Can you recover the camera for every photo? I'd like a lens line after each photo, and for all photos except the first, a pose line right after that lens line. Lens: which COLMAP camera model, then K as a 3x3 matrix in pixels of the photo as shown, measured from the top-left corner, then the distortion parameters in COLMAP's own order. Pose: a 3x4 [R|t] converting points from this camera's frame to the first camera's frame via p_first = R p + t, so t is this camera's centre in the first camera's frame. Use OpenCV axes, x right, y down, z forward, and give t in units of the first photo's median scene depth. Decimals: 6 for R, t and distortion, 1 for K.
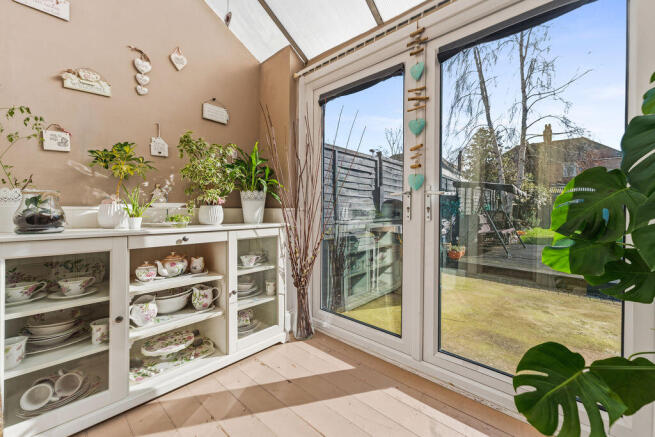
lens RADIAL K [[268.8, 0, 327.5], [0, 268.8, 218.5], [0, 0, 1]] dist [-0.000476, 0.000012]
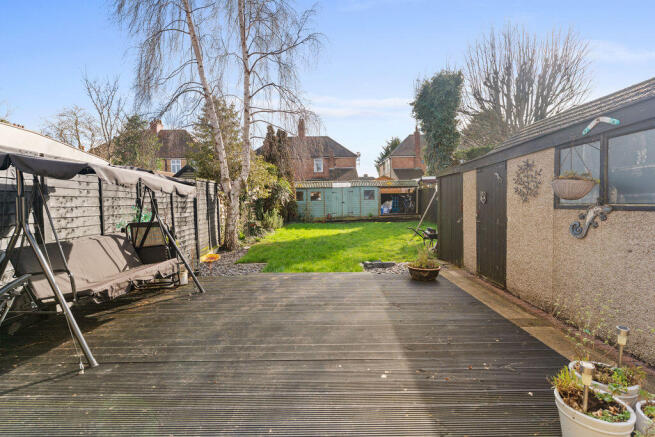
lens RADIAL K [[307.7, 0, 328.7], [0, 307.7, 216.0], [0, 0, 1]] dist [-0.003548, -0.000392]
pose [[0.733234, -0.048083, 0.678275, 0.302428], [0.043925, 0.998763, 0.023317, -0.026786], [-0.678557, 0.012696, 0.734438, 0.240798]]
